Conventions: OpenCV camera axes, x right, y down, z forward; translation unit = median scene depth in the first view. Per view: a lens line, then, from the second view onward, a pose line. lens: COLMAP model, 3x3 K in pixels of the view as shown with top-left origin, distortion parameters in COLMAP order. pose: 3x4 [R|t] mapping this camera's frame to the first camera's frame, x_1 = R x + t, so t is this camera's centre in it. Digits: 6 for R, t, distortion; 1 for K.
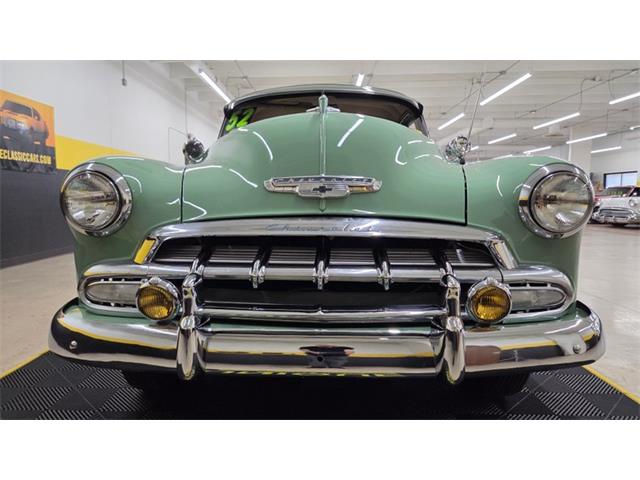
lens RADIAL K [[421.5, 0, 320.0], [0, 421.5, 240.0], [0, 0, 1]] dist [-0.002391, -0.004103]
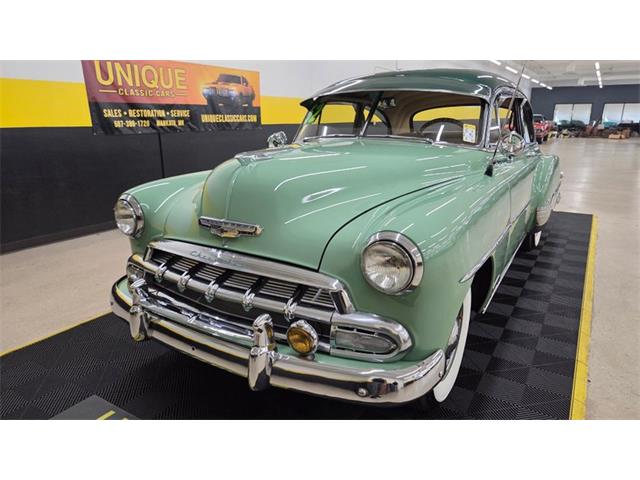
lens RADIAL K [[434.2, 0, 320.2], [0, 434.2, 233.9], [0, 0, 1]] dist [0.058179, -0.000436]
pose [[0.843543, 0.122695, -0.522858, 1.015362], [-0.037960, 0.984741, 0.169838, -0.360127], [0.535718, -0.123418, 0.835329, -0.036846]]
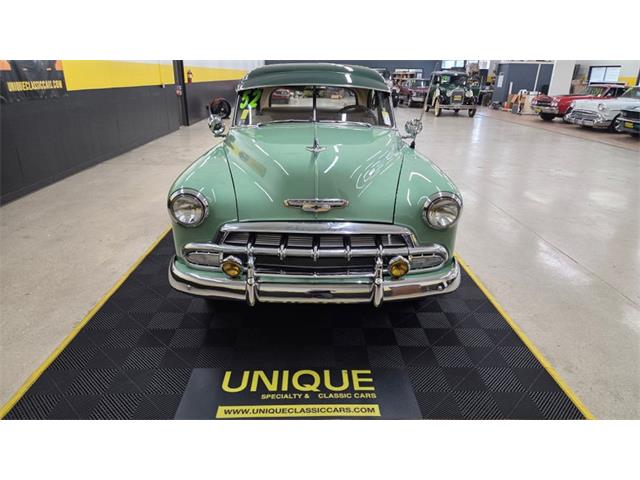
lens RADIAL K [[421.5, 0, 320.0], [0, 421.5, 240.0], [0, 0, 1]] dist [-0.002391, -0.004103]
pose [[0.999413, -0.001307, 0.034236, -0.040274], [-0.008242, 0.960753, 0.277281, -0.487569], [-0.033254, -0.277400, 0.960179, -0.811009]]
